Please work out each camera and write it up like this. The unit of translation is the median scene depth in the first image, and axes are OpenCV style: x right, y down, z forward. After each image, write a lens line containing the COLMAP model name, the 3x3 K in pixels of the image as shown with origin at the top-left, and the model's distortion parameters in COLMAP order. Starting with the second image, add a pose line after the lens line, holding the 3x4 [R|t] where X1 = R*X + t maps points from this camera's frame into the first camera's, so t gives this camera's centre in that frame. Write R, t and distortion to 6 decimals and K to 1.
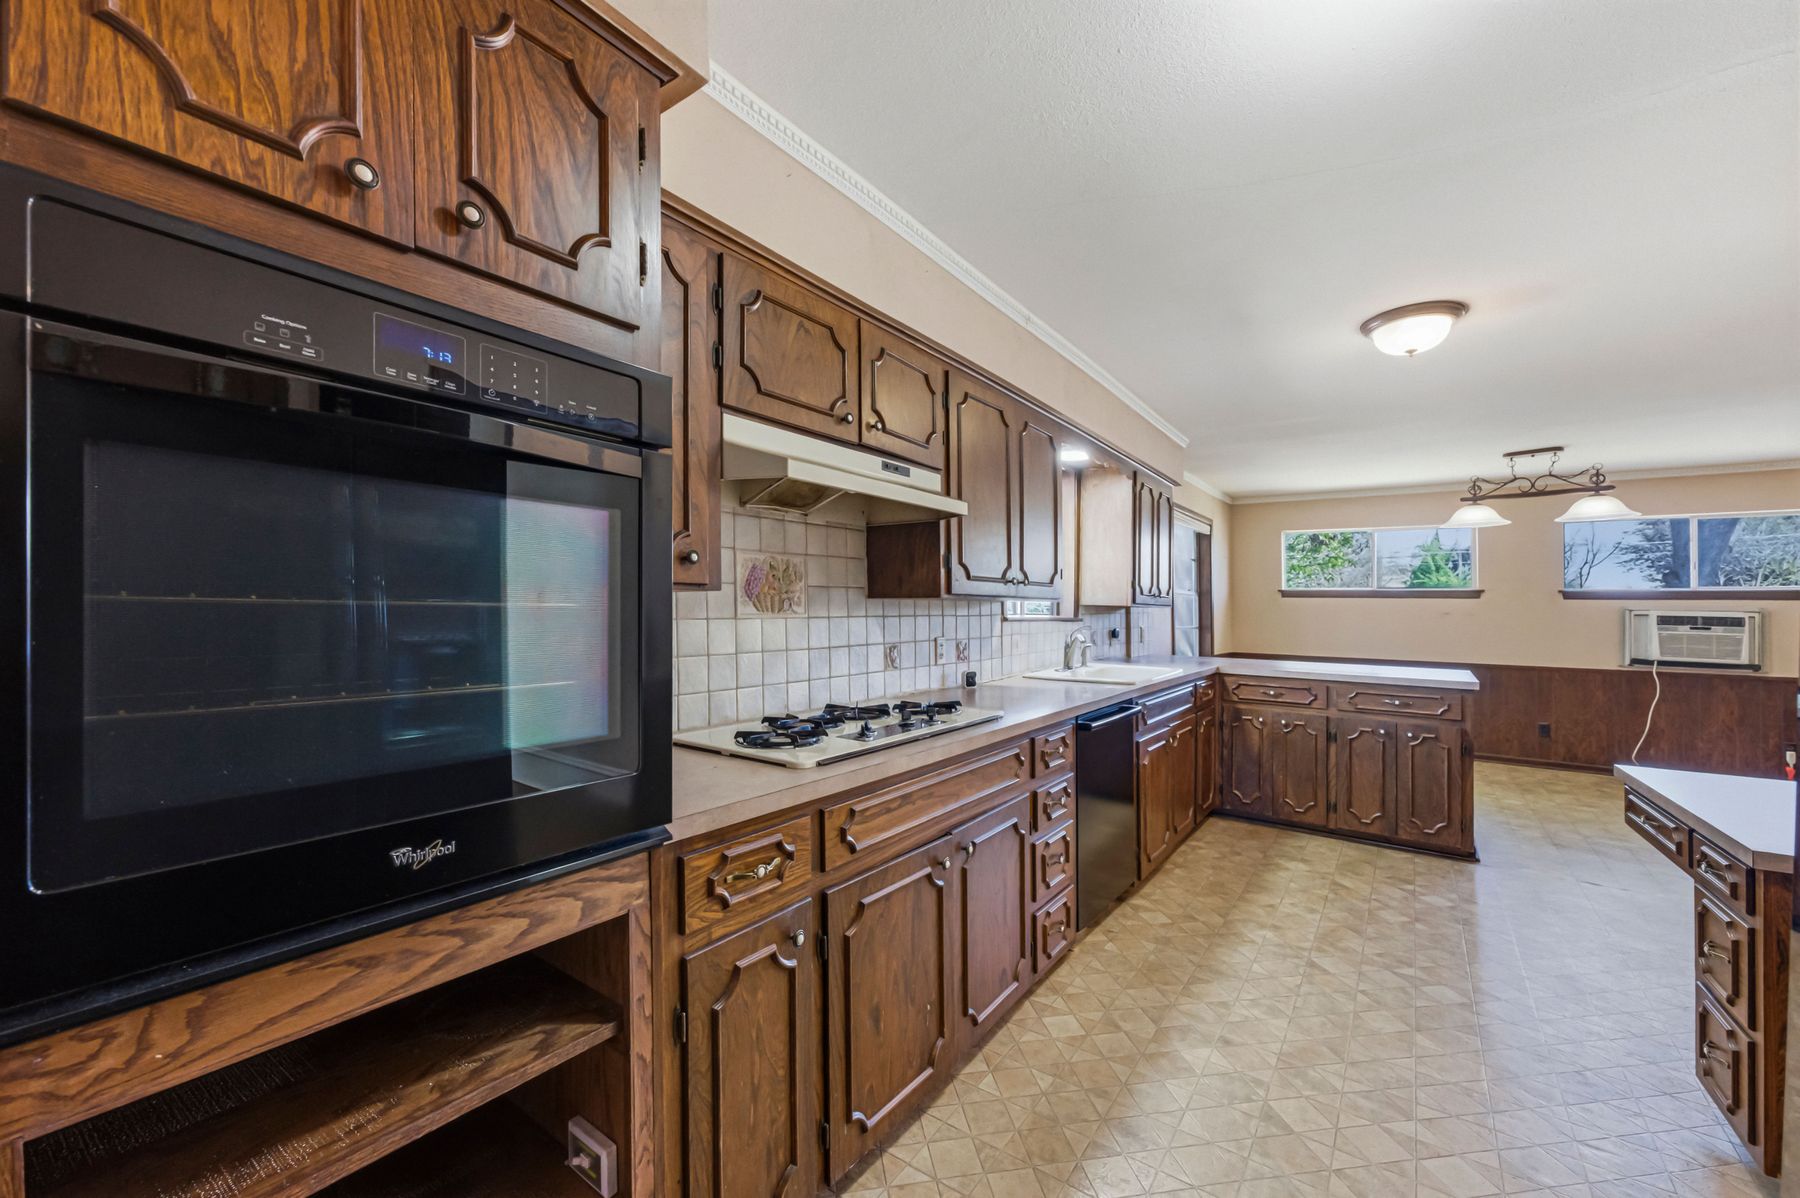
lens RADIAL K [[691.8, 0, 900.0], [0, 691.8, 599.0], [0, 0, 1]] dist [-0.000259, 0.000052]
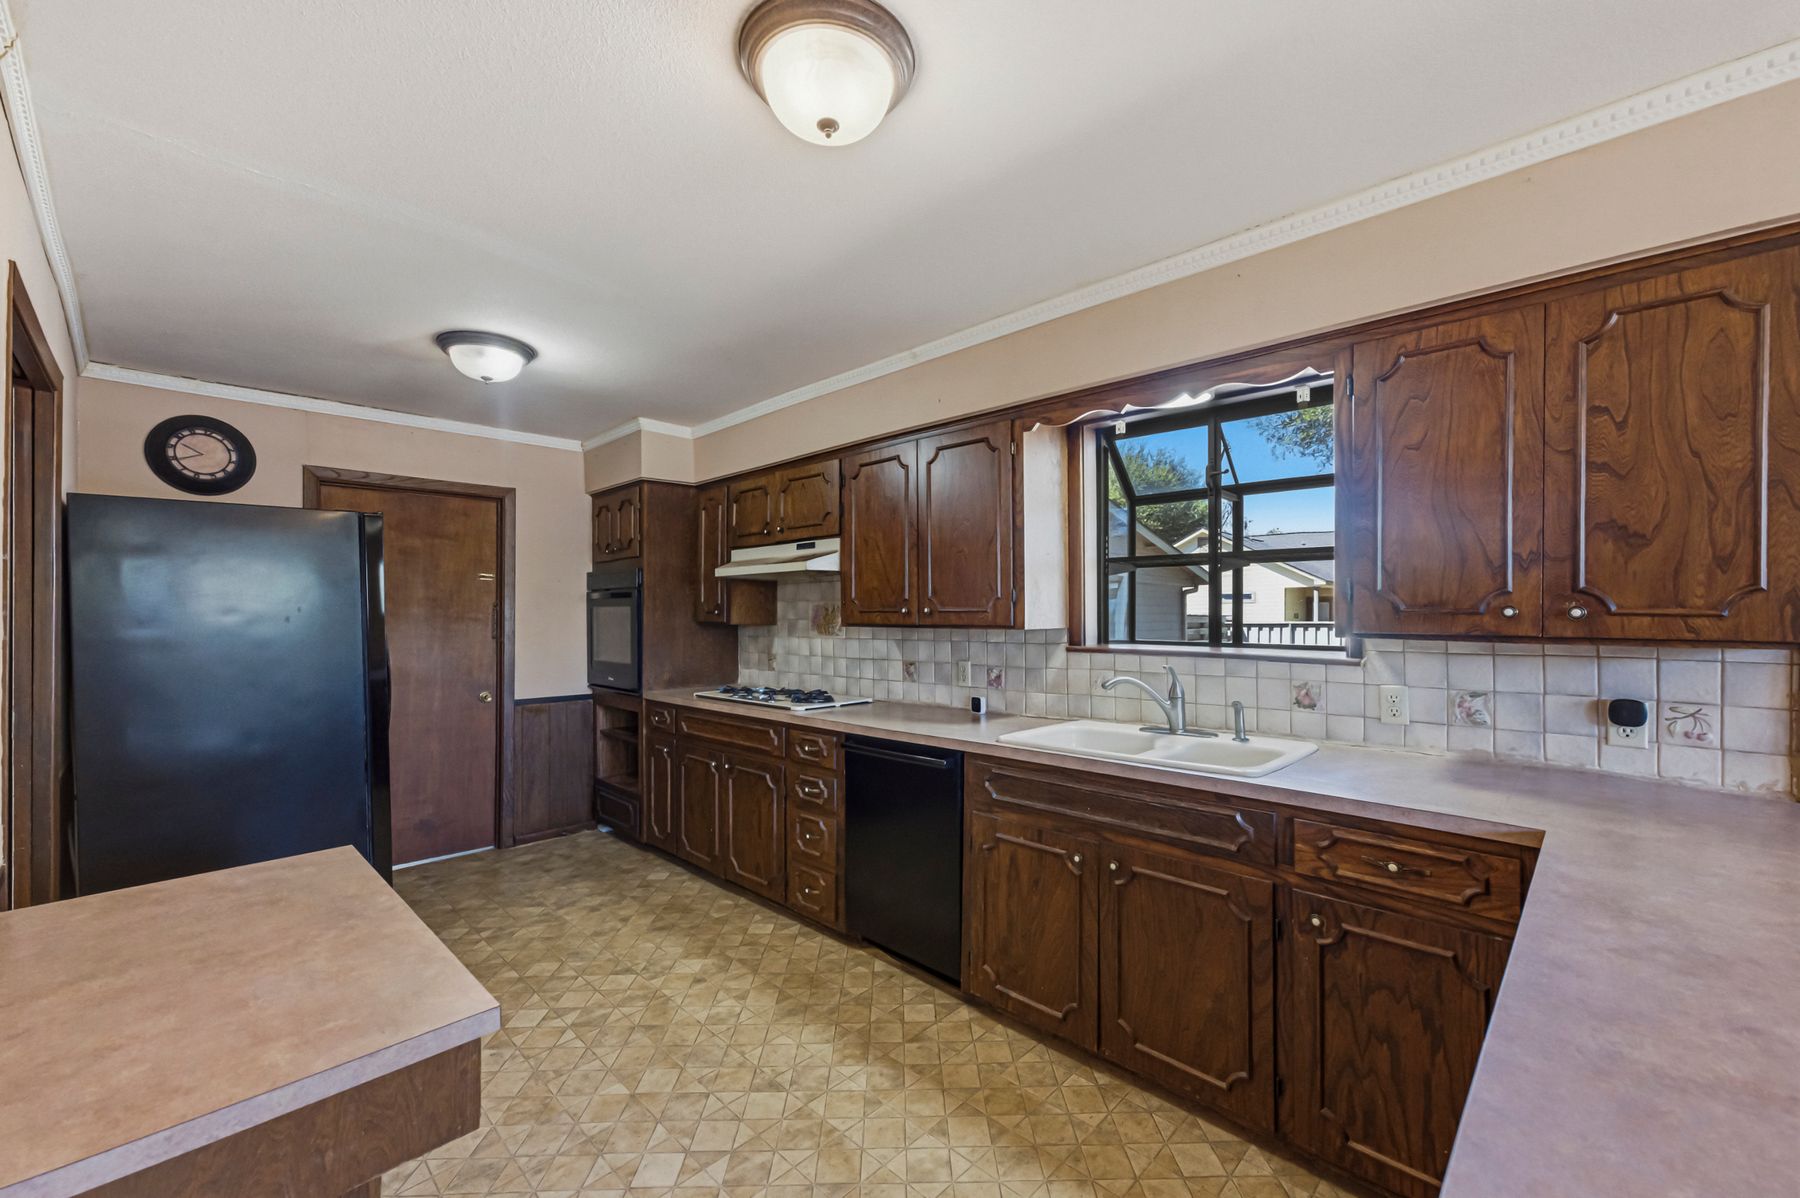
lens RADIAL K [[713.6, 0, 902.6], [0, 713.6, 606.3], [0, 0, 1]] dist [-0.000973, 0.000285]
pose [[-0.142881, -0.024087, -0.989447, 1.491146], [0.020268, 0.999423, -0.027257, 0.001112], [0.989532, -0.023949, -0.142310, 1.358431]]
